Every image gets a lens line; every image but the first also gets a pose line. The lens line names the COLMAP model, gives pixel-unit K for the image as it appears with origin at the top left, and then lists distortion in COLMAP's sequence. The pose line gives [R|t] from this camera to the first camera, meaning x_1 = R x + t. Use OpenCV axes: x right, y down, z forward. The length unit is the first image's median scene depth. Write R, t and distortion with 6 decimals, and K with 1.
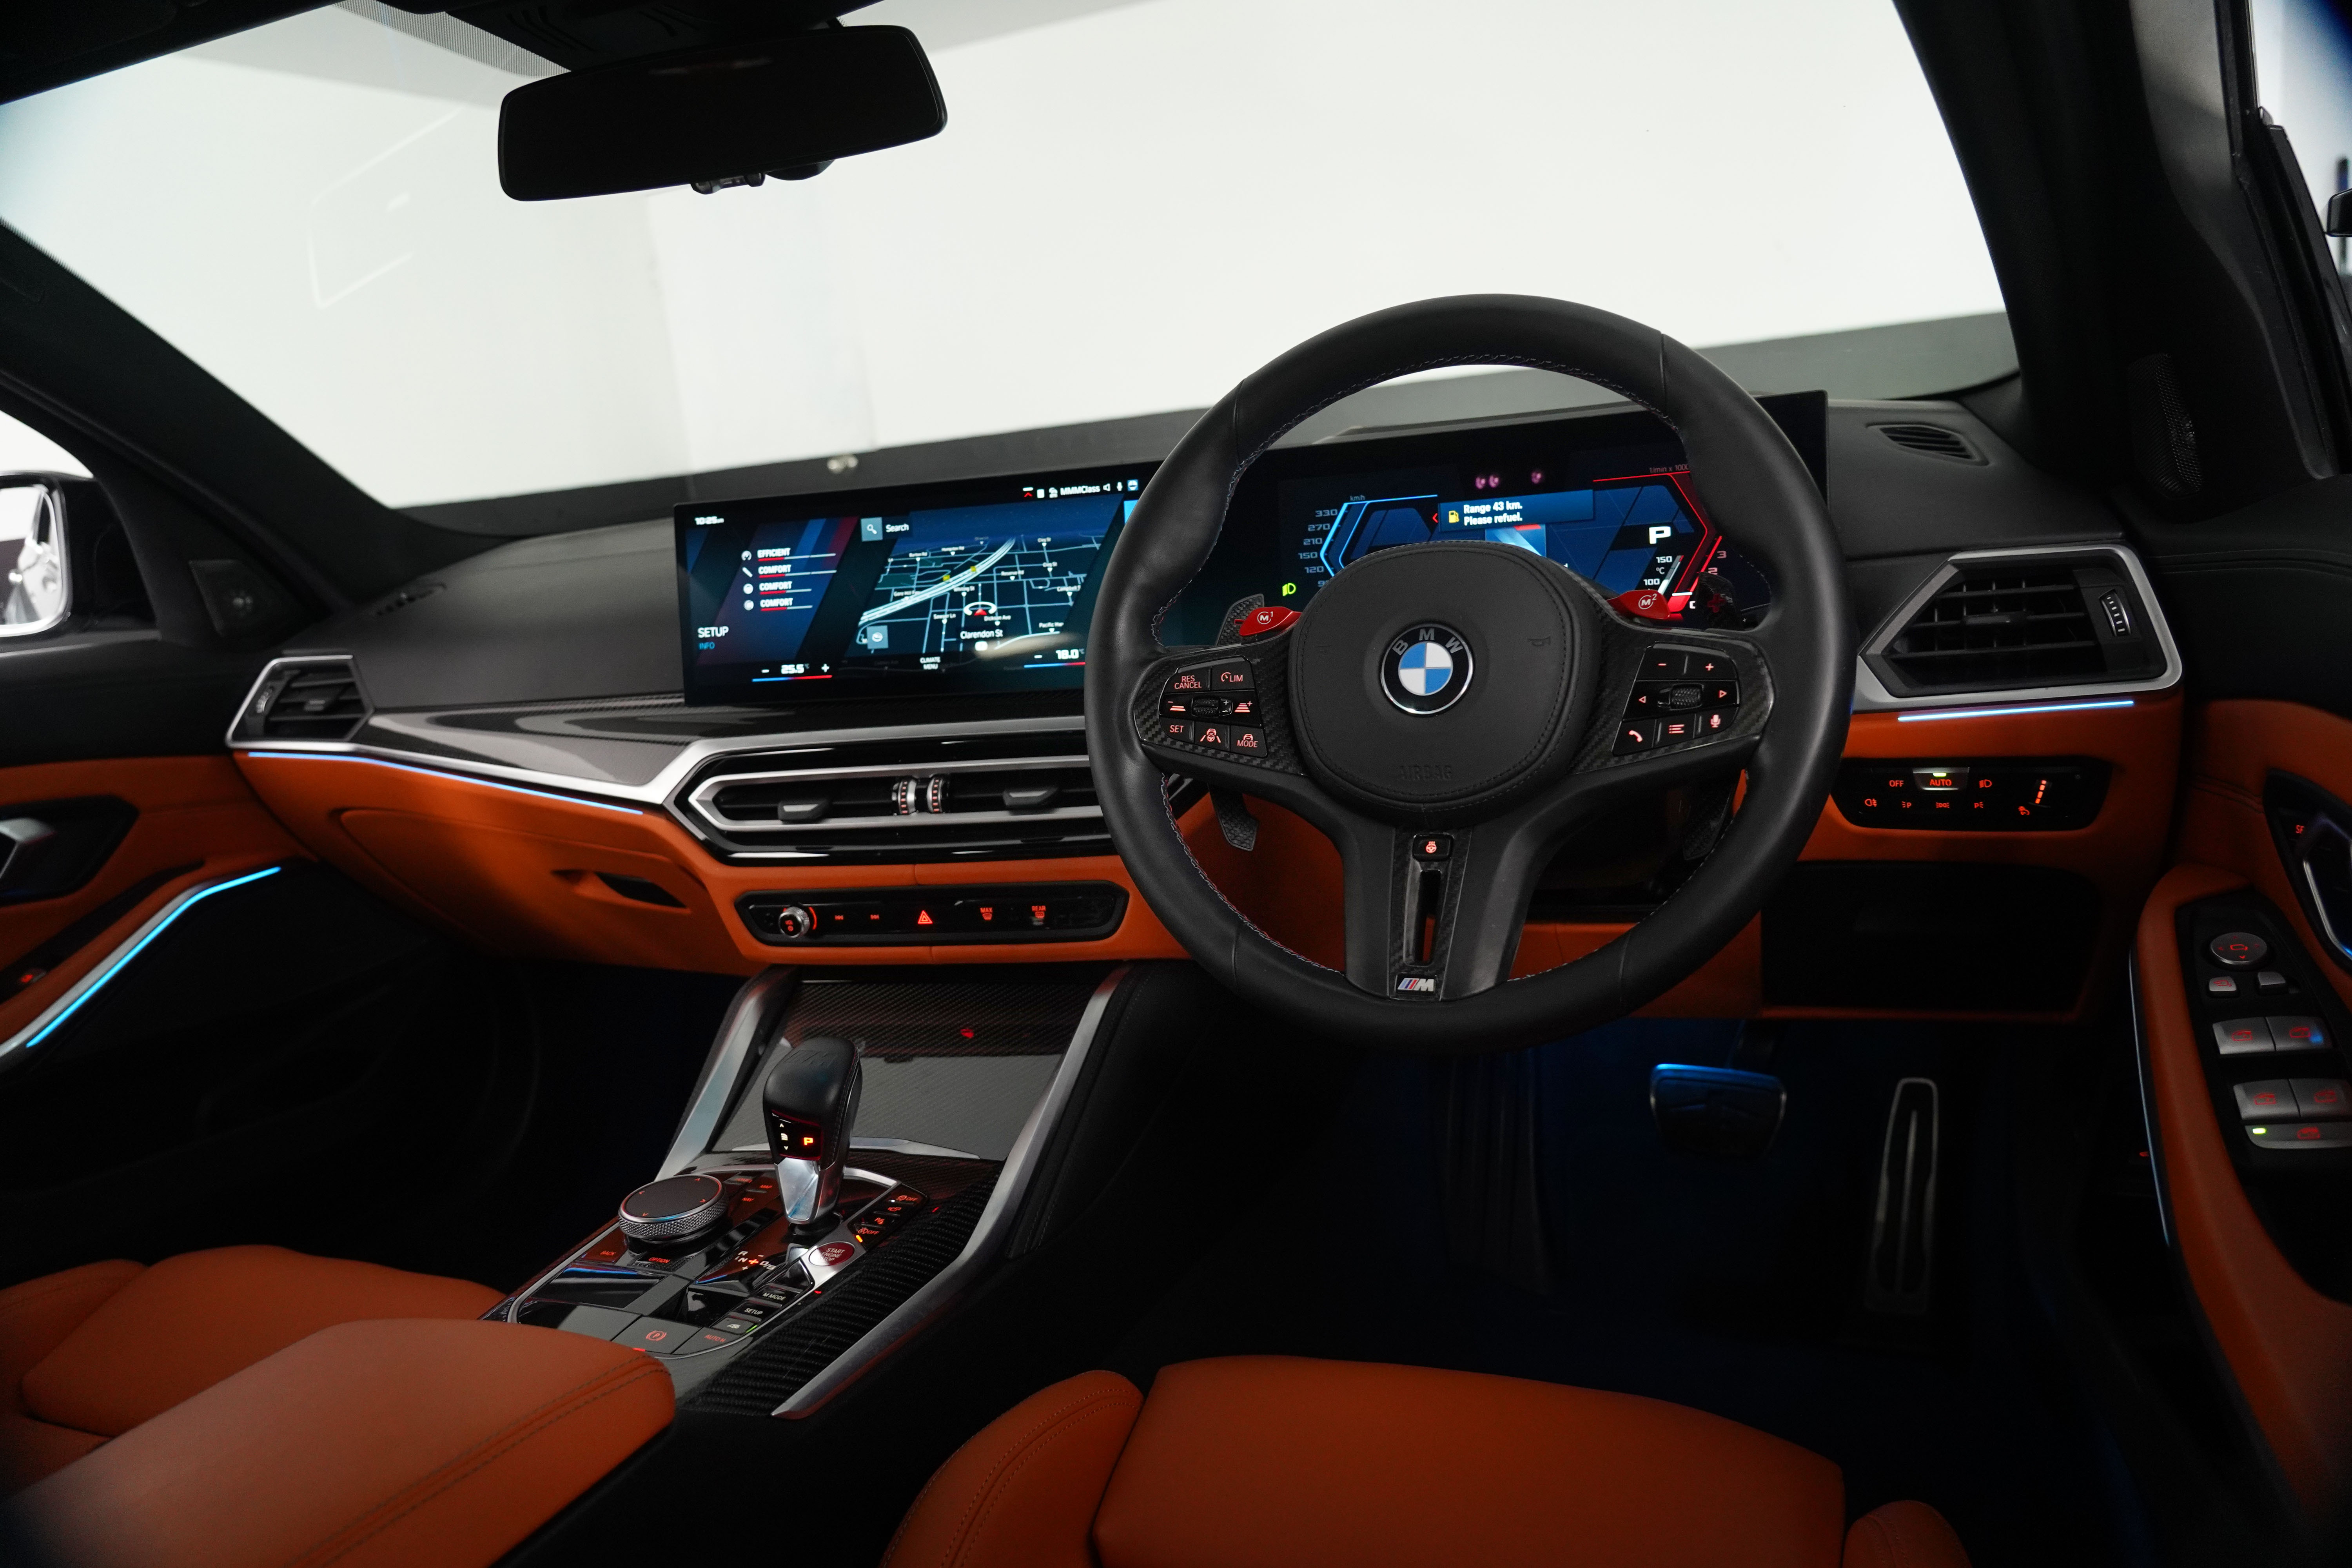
lens RADIAL K [[1590.3, 0, 1176.0], [0, 1590.3, 784.0], [0, 0, 1]] dist [-0.044362, 0.028658]
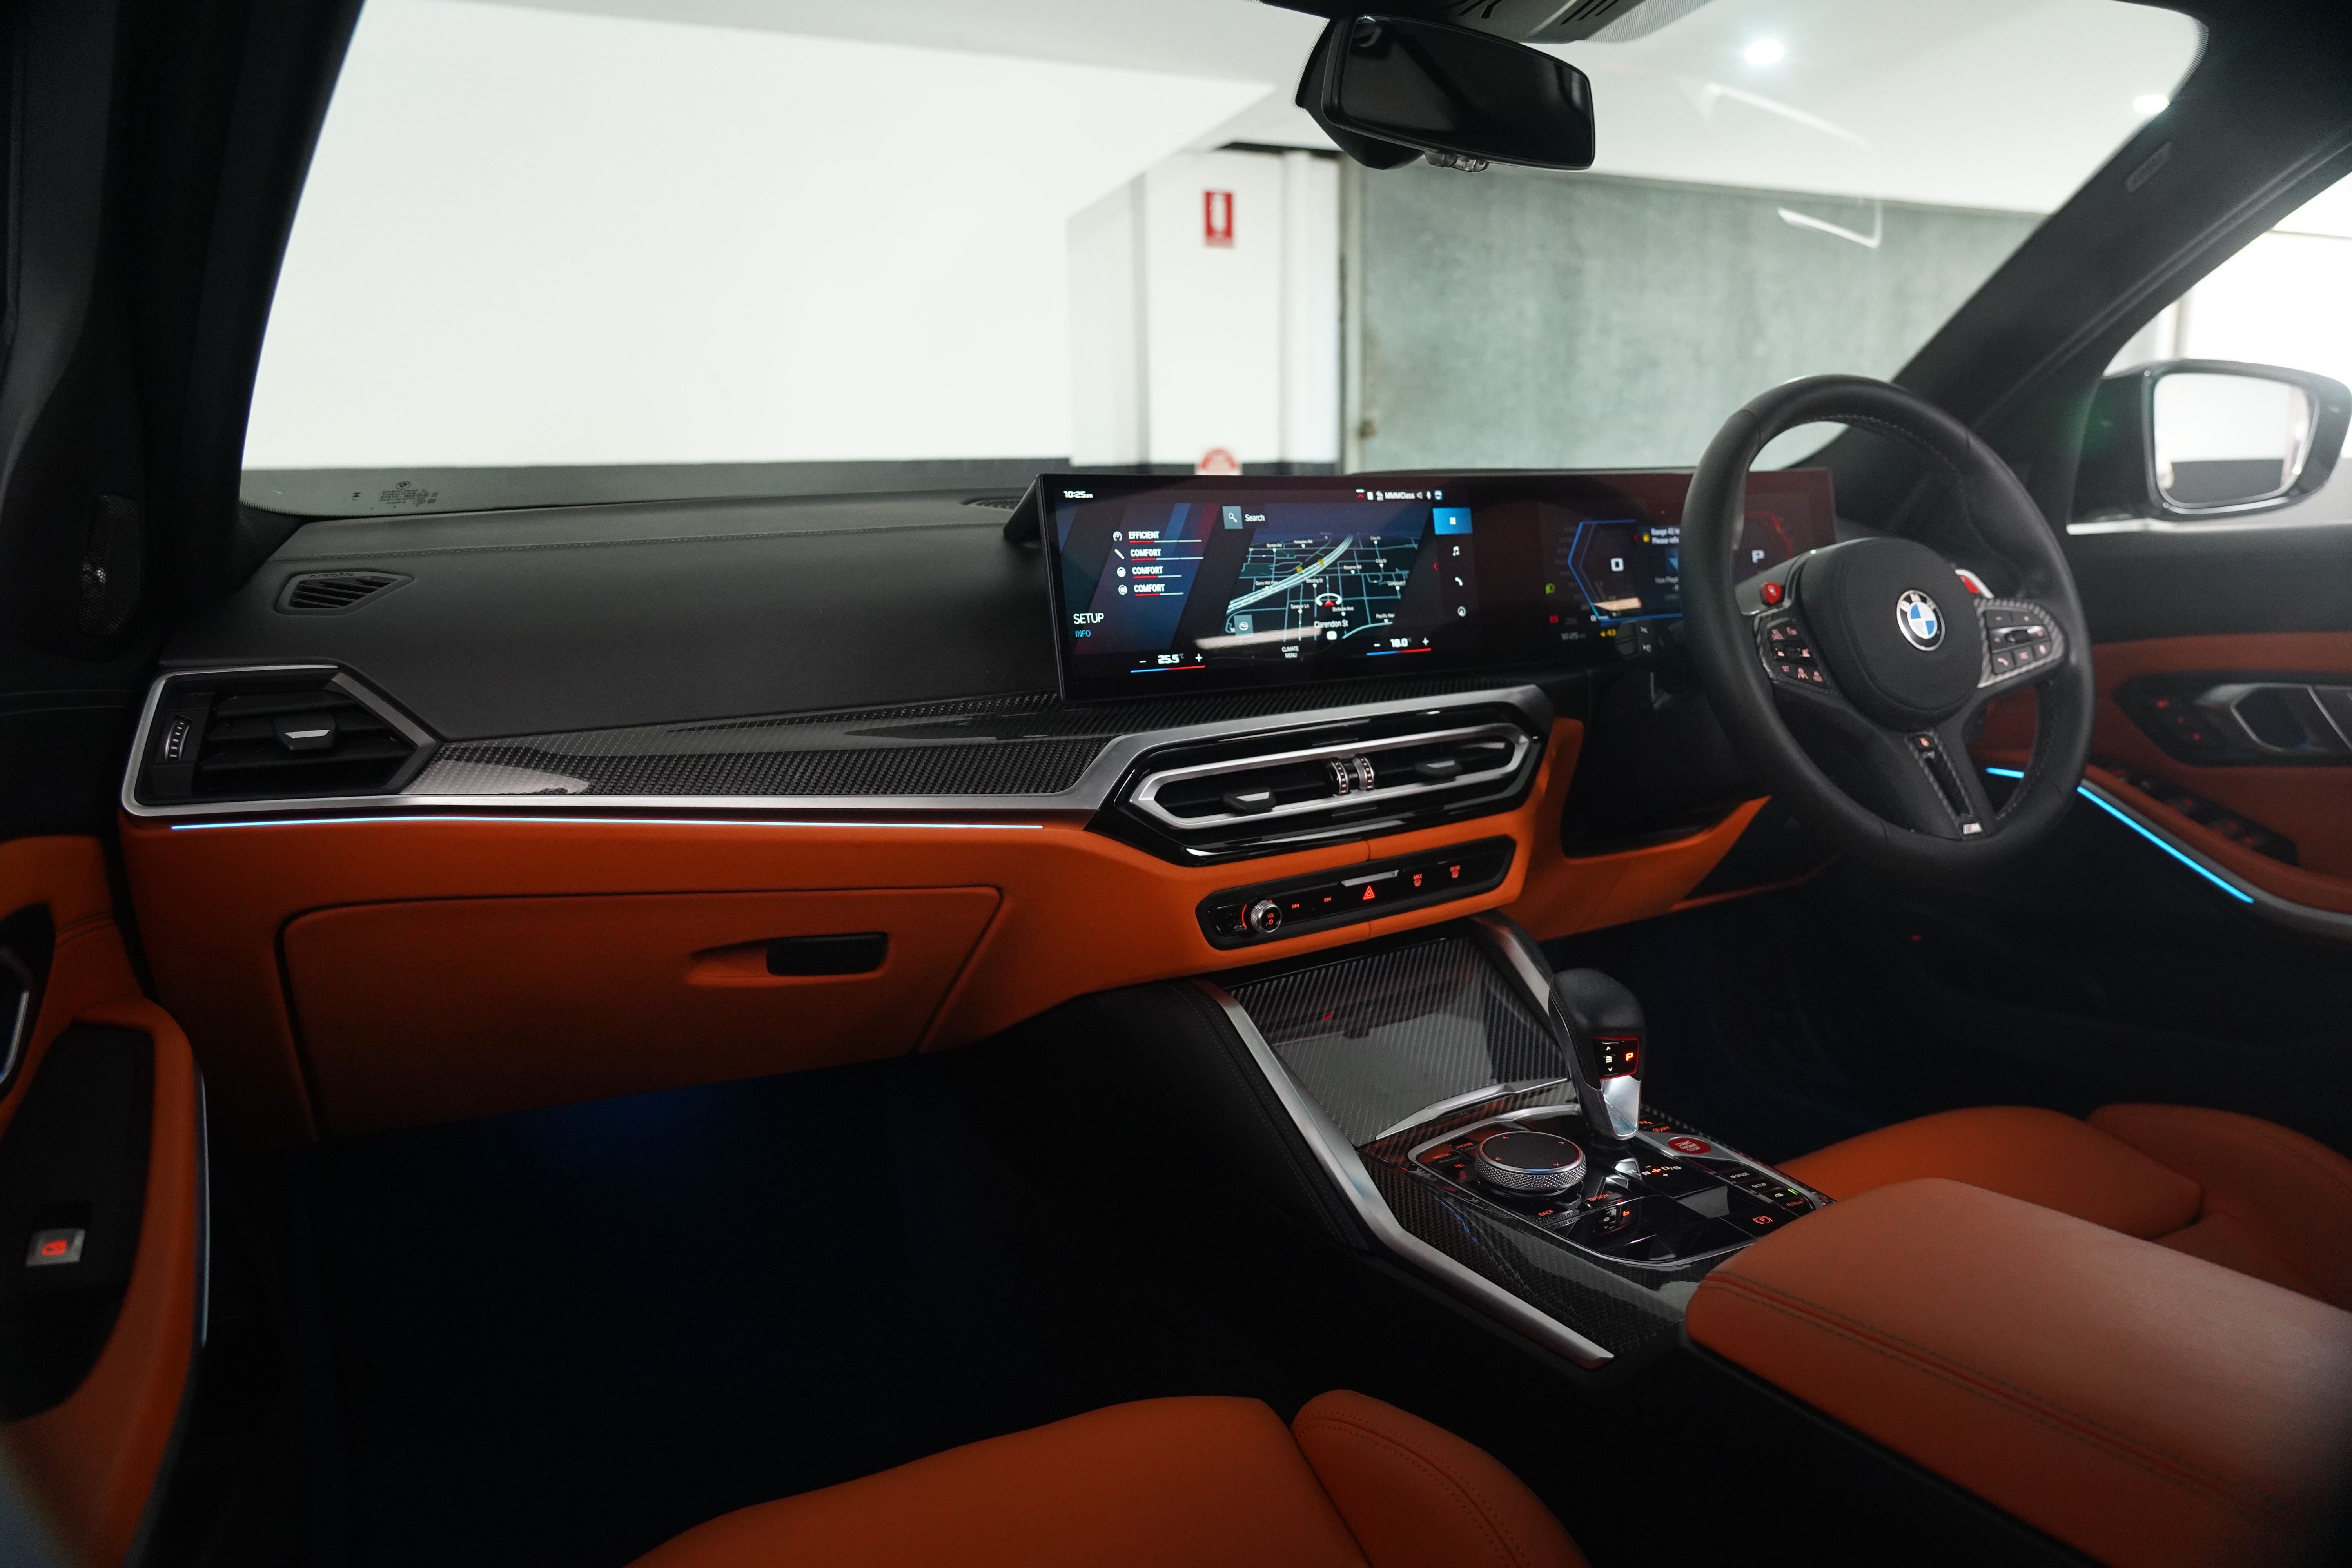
lens RADIAL K [[1590.3, 0, 1176.0], [0, 1590.3, 784.0], [0, 0, 1]] dist [-0.044362, 0.028658]
pose [[0.645469, -0.049883, 0.762156, -1.010077], [0.109909, 0.993546, -0.028054, 0.029244], [-0.755837, 0.101875, 0.646785, 0.416933]]
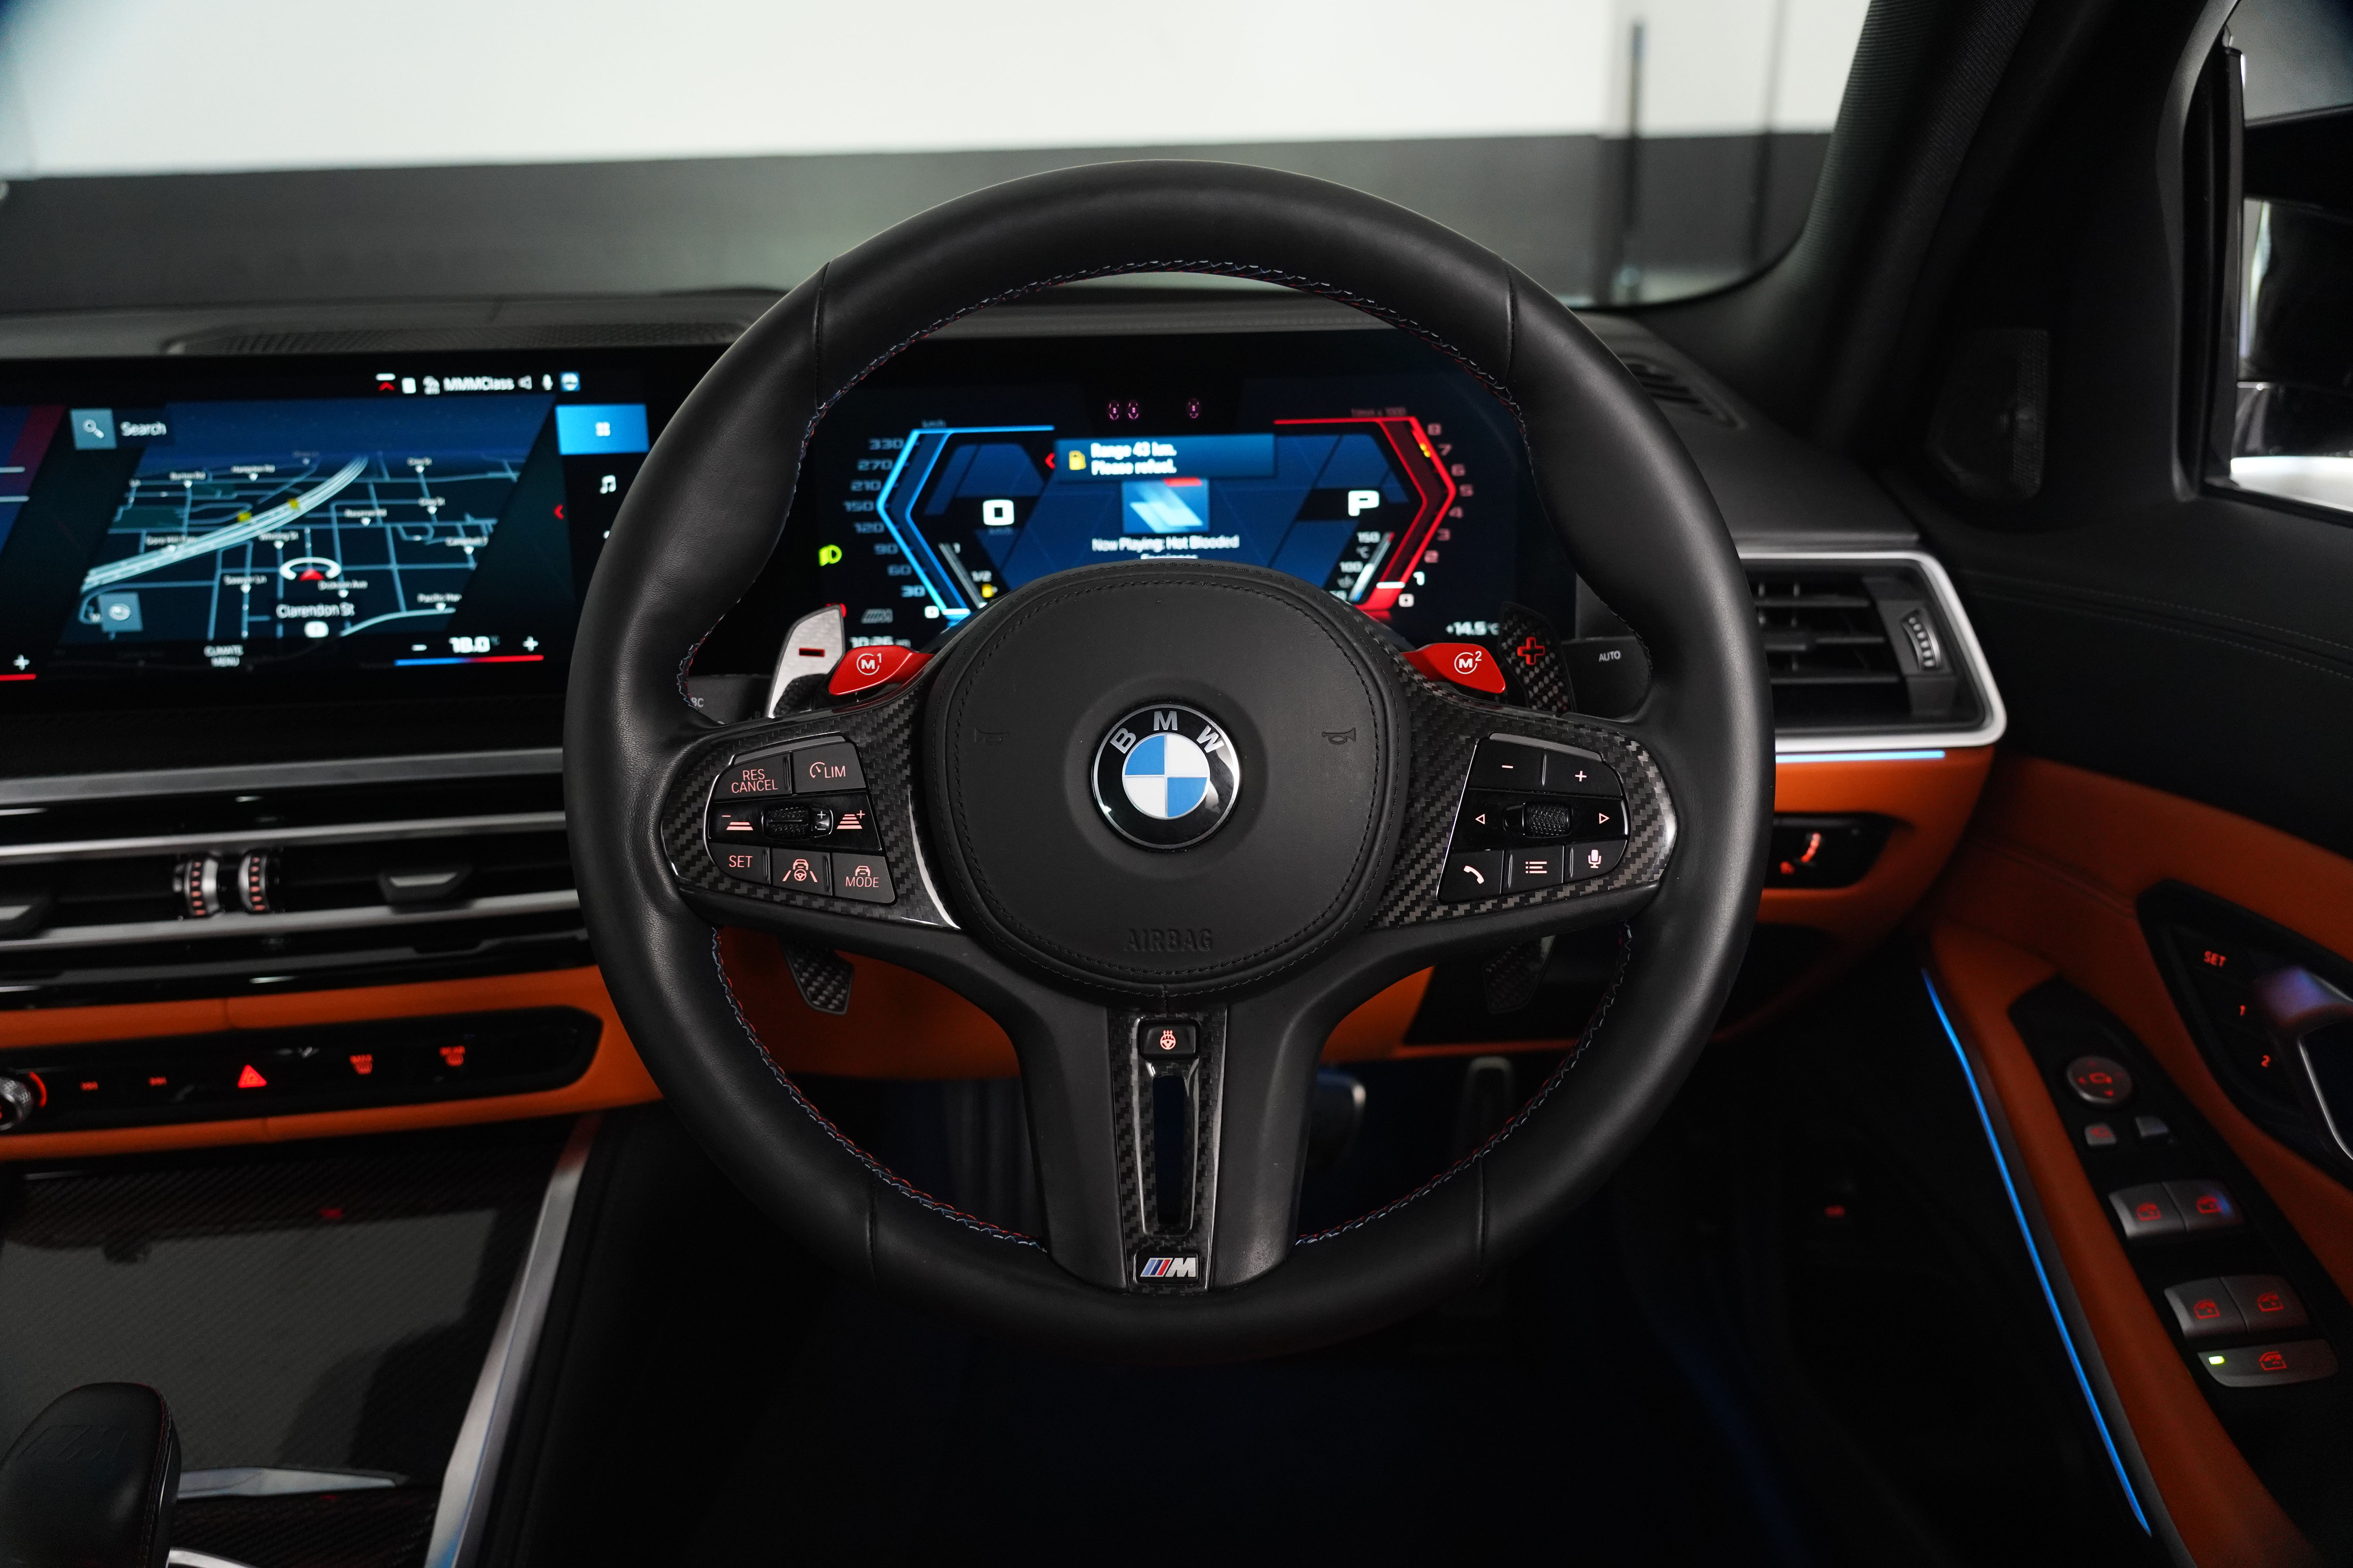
lens RADIAL K [[1638.7, 0, 1176.5], [0, 1638.7, 784.0], [0, 0, 1]] dist [-0.040579, 0.029042]
pose [[0.916822, -0.054220, 0.395597, -0.069792], [0.003504, 0.991792, 0.127812, -0.108696], [-0.399280, -0.115795, 0.909487, 0.285581]]
